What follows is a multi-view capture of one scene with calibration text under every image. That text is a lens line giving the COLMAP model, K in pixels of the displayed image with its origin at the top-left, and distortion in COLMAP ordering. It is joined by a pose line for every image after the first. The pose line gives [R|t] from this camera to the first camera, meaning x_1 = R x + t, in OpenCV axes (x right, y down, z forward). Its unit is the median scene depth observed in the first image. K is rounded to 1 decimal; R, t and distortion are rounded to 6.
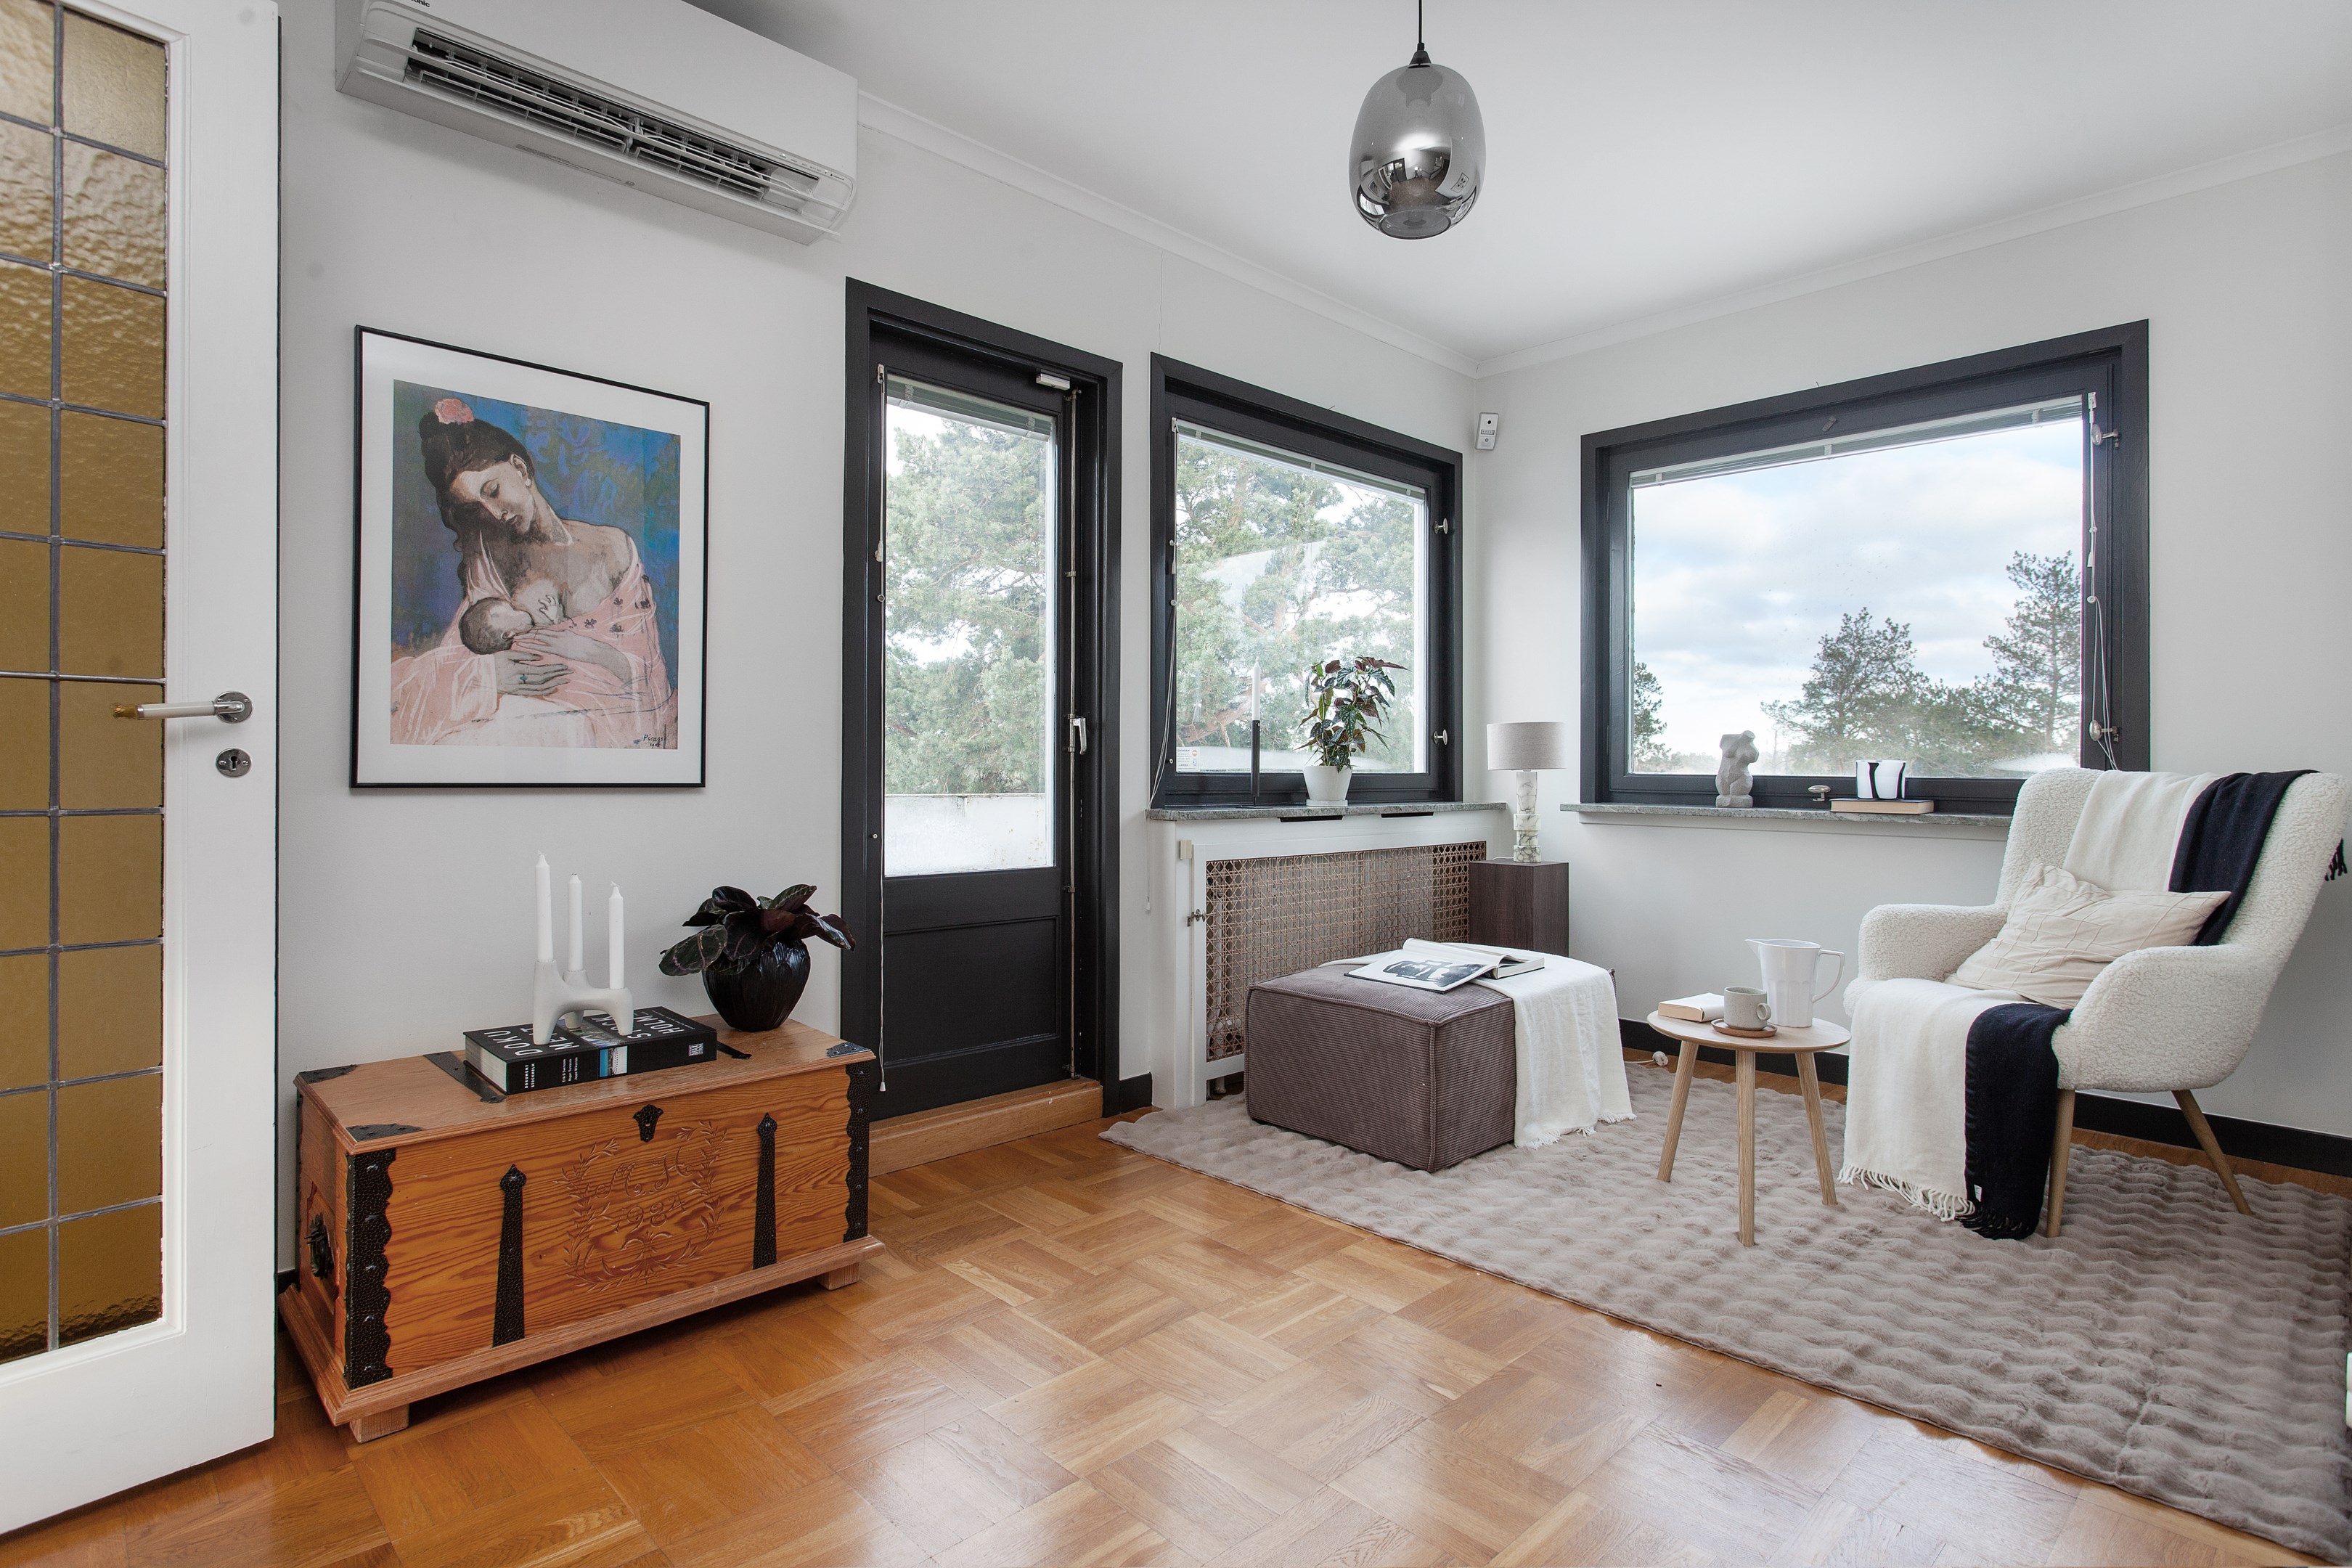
lens RADIAL K [[1186.5, 0, 1175.0], [0, 1186.5, 773.7], [0, 0, 1]] dist [-0.002295, -0.000457]
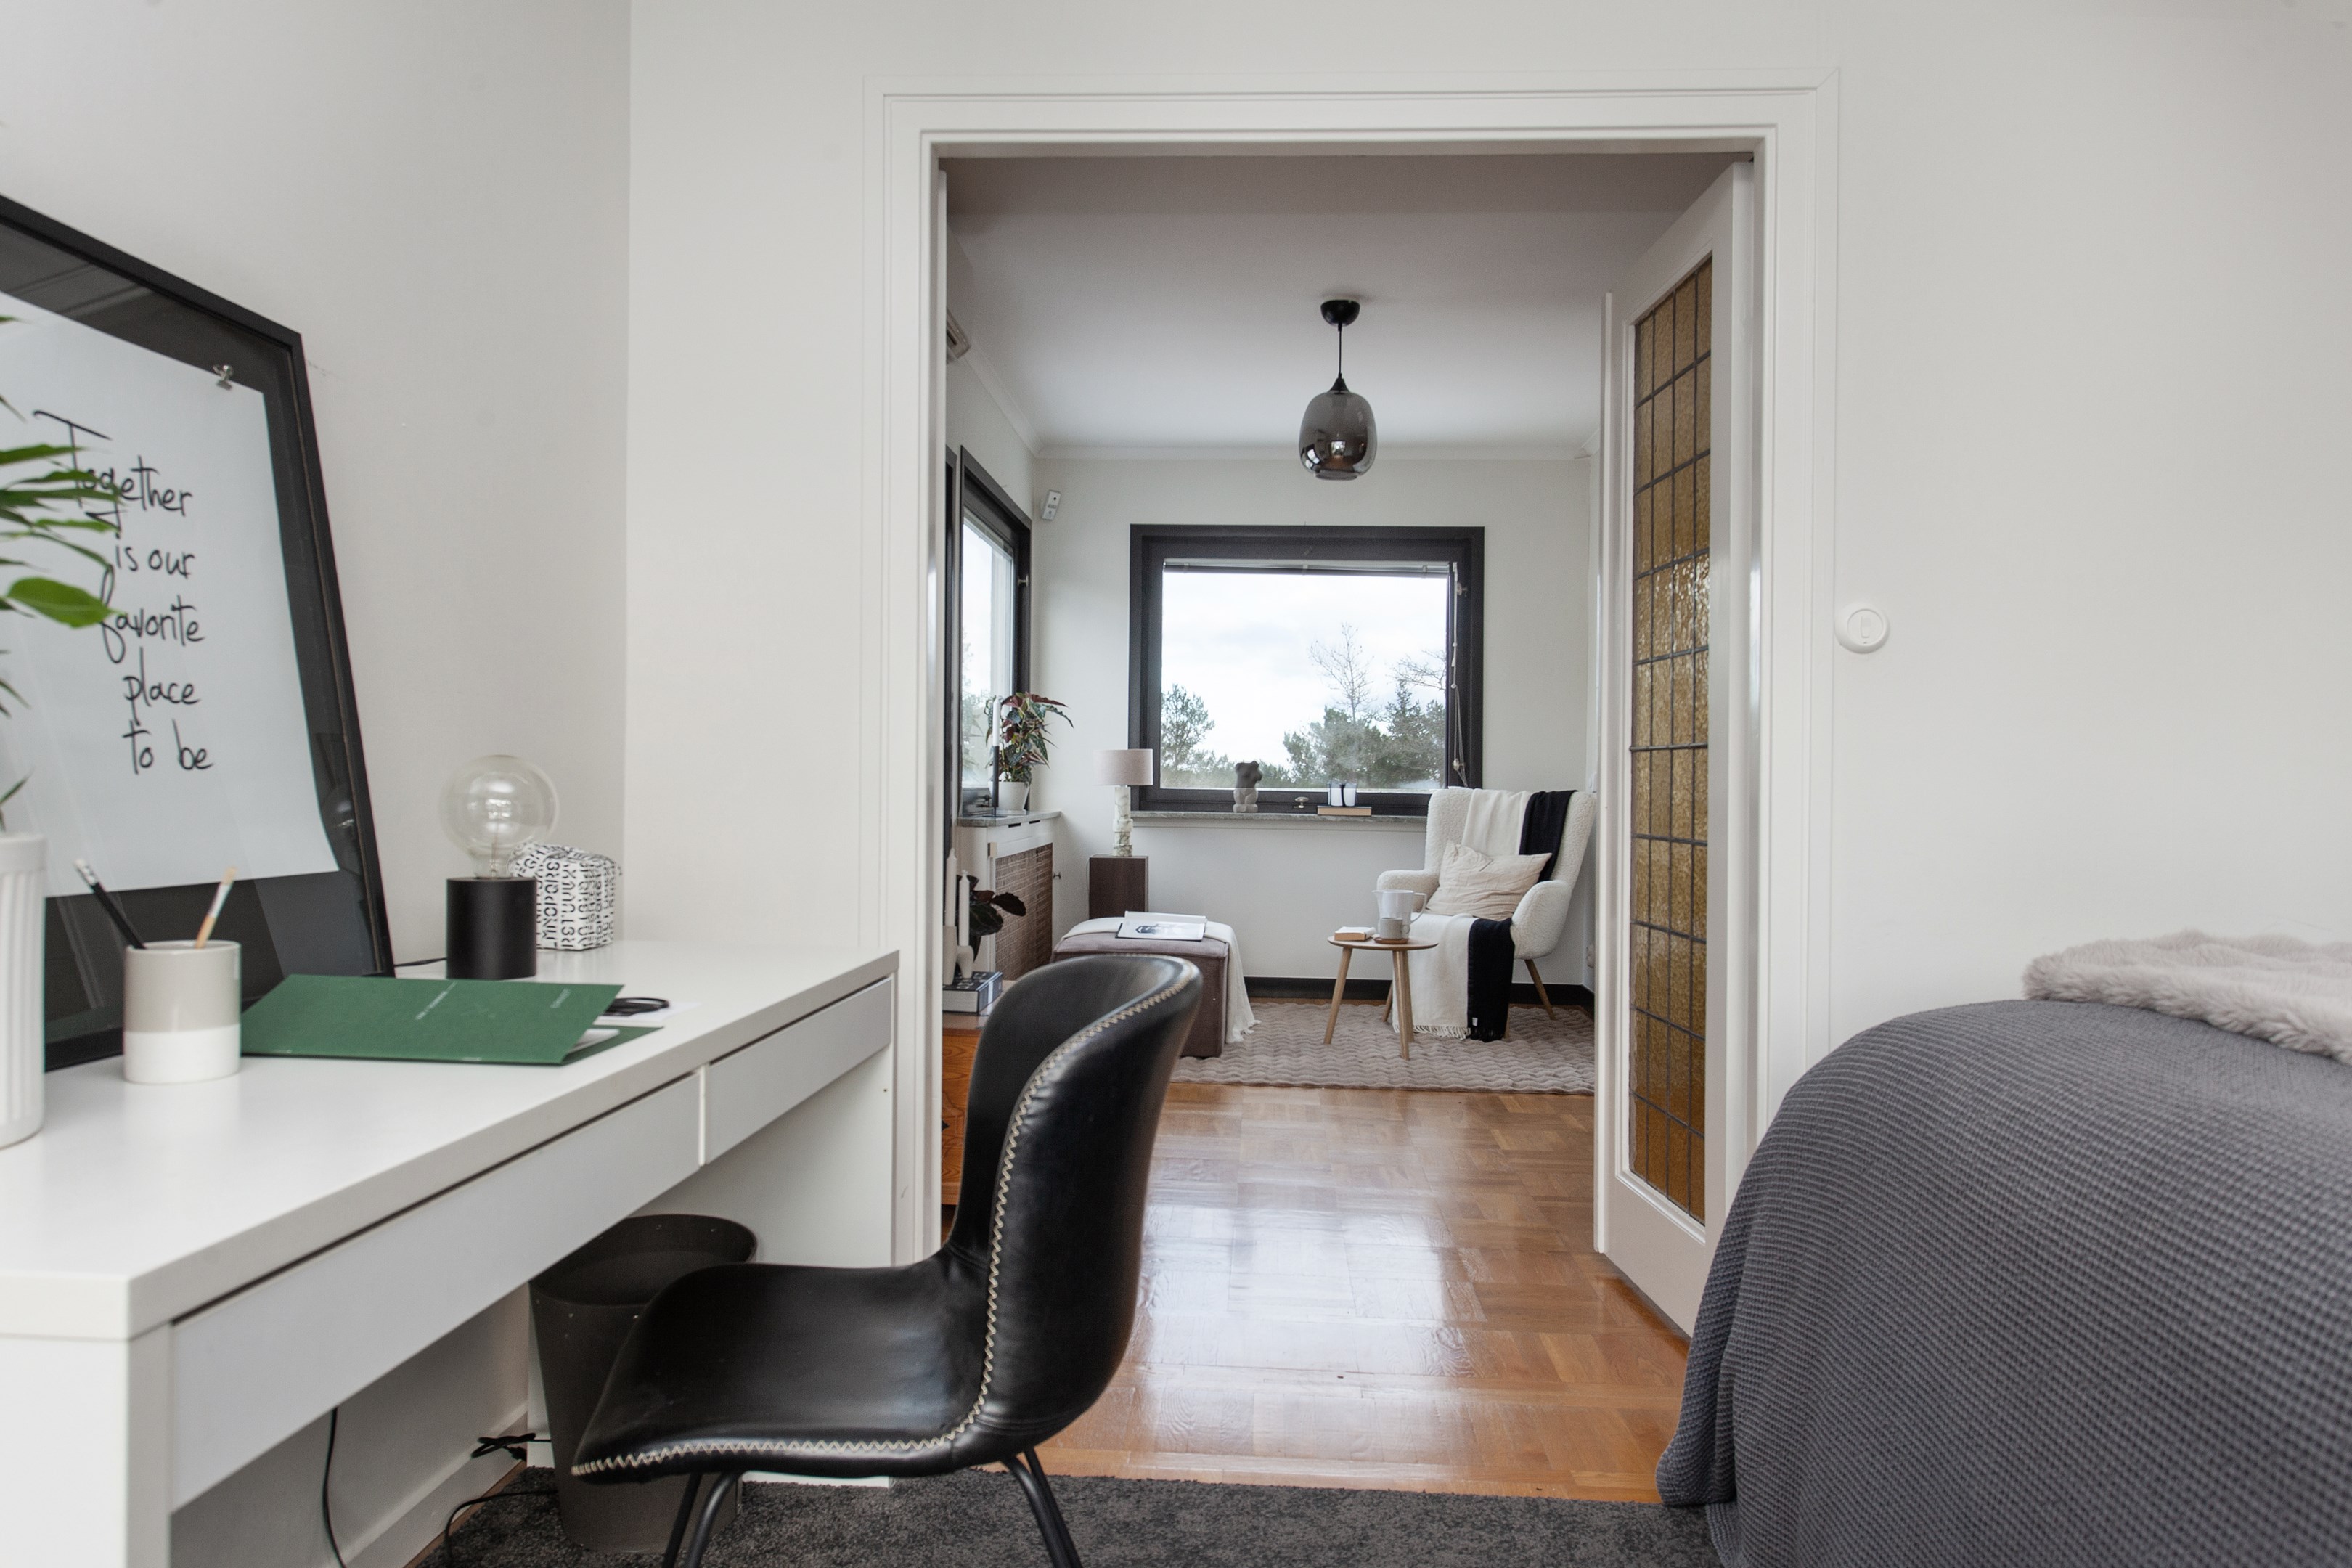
lens RADIAL K [[1486.7, 0, 1178.8], [0, 1486.7, 786.1], [0, 0, 1]] dist [0.001230, 0.000036]
pose [[0.742946, 0.001037, 0.669350, -0.913880], [-0.005251, 0.999977, 0.004279, -0.012813], [-0.669330, -0.006694, 0.742935, -0.301806]]
